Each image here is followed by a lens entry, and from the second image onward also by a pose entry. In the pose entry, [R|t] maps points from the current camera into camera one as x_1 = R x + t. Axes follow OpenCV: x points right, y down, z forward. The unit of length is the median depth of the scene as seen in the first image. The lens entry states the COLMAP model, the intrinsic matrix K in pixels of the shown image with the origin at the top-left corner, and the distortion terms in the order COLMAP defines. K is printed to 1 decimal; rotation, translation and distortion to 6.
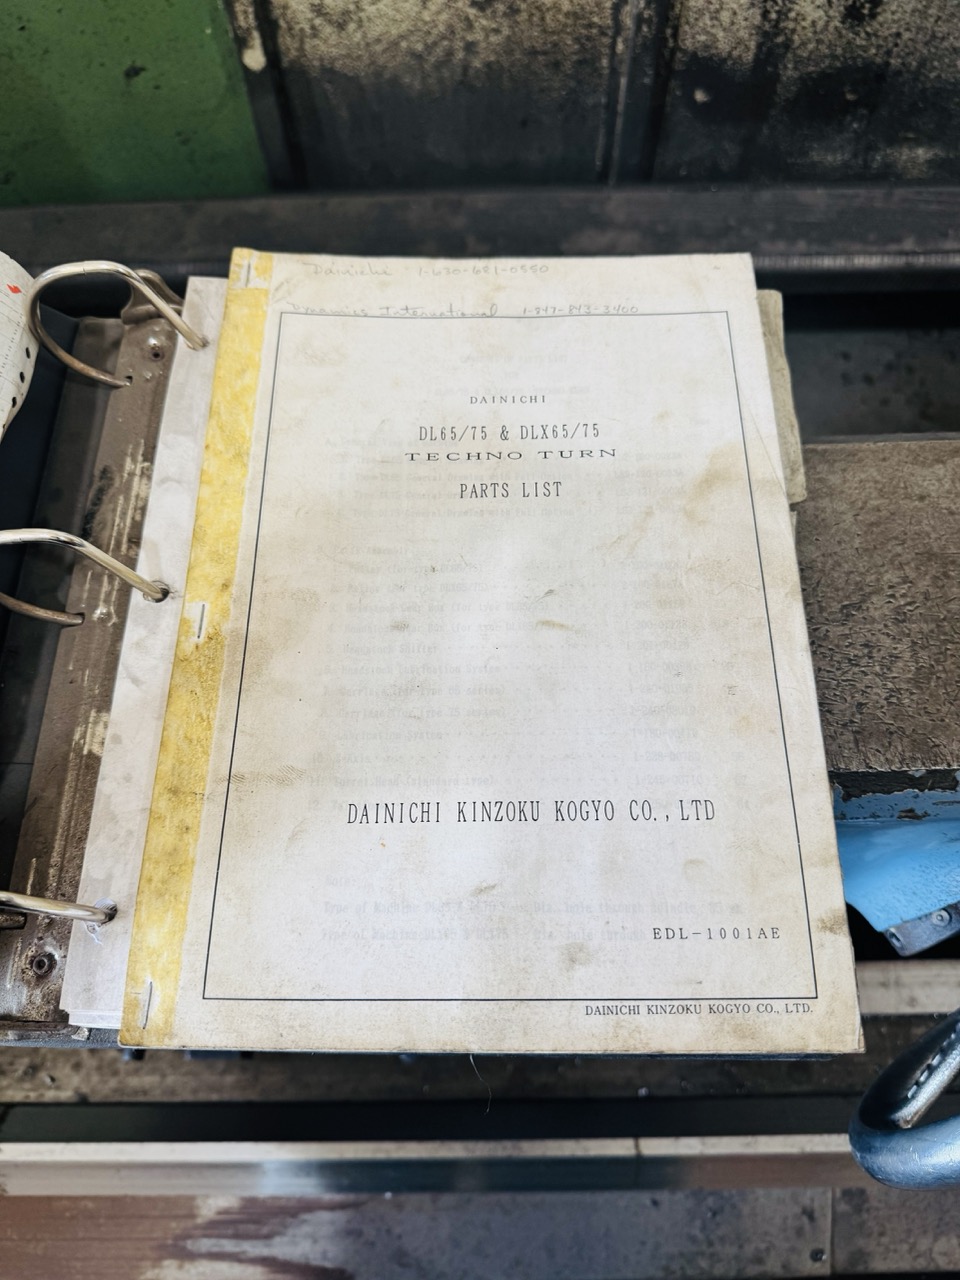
lens RADIAL K [[906.3, 0, 471.7], [0, 906.3, 649.4], [0, 0, 1]] dist [-0.001539, -0.003955]
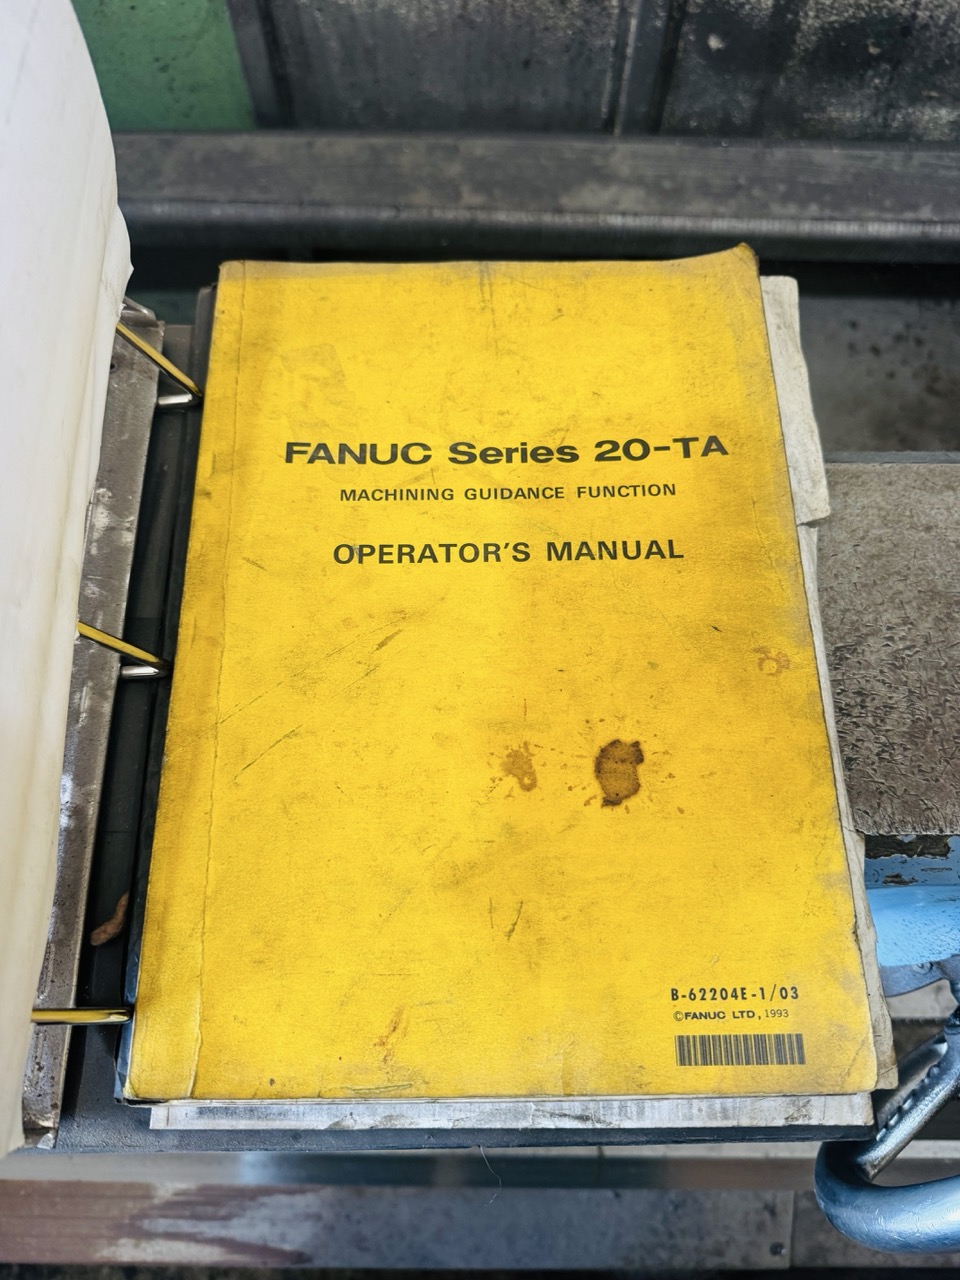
lens RADIAL K [[904.4, 0, 478.9], [0, 904.4, 635.0], [0, 0, 1]] dist [0.003911, -0.009519]
pose [[0.999372, 0.031504, 0.016250, 0.026204], [-0.032323, 0.998077, 0.052899, -0.085266], [-0.014552, -0.053391, 0.998468, 0.074650]]
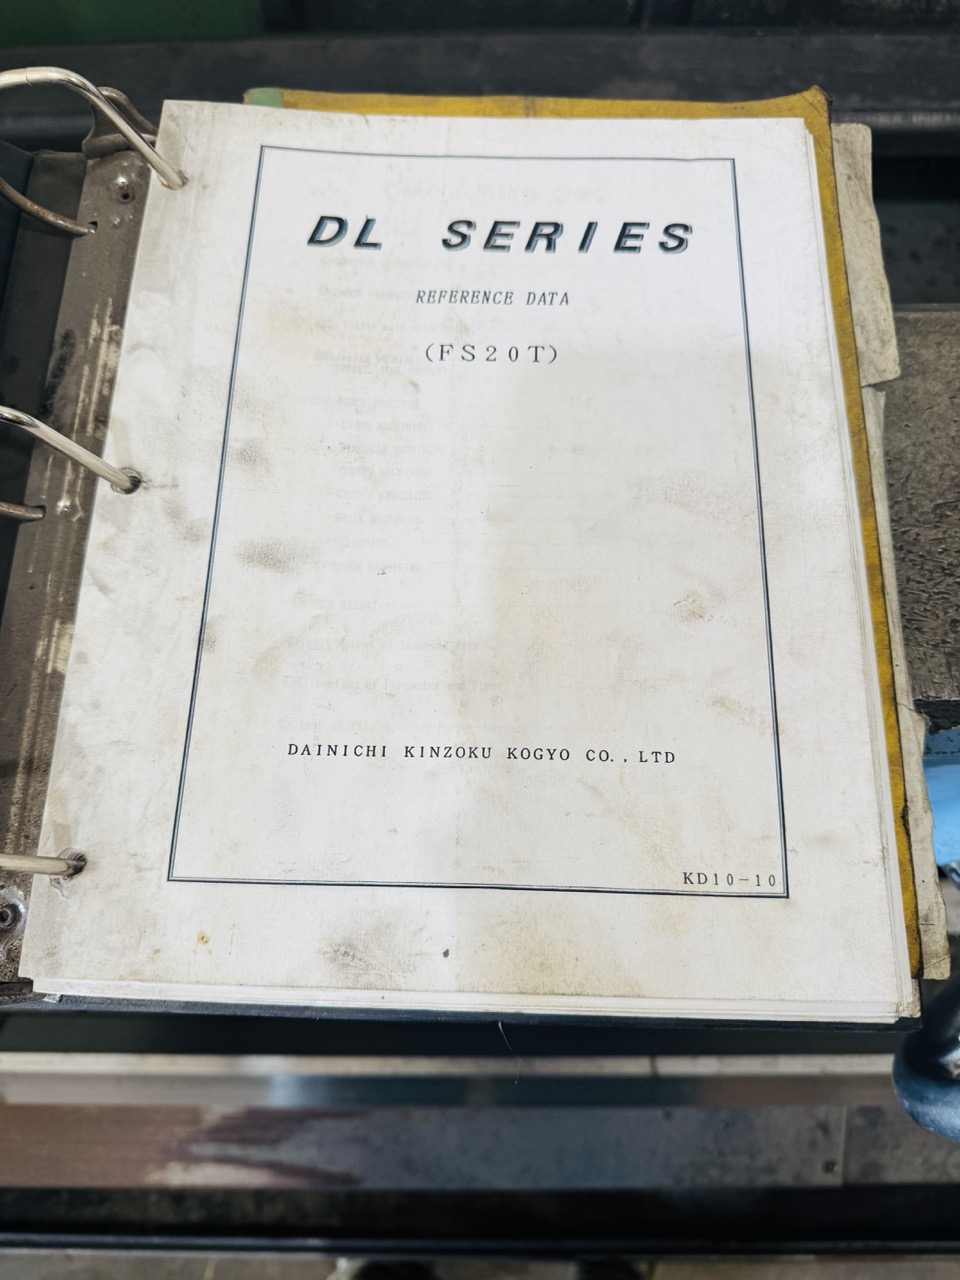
lens RADIAL K [[903.4, 0, 470.4], [0, 903.4, 628.6], [0, 0, 1]] dist [-0.001611, -0.006063]
pose [[0.999950, 0.009278, -0.003811, -0.020825], [-0.008882, 0.995603, 0.093253, -0.006581], [0.004660, -0.093215, 0.995635, 0.123197]]
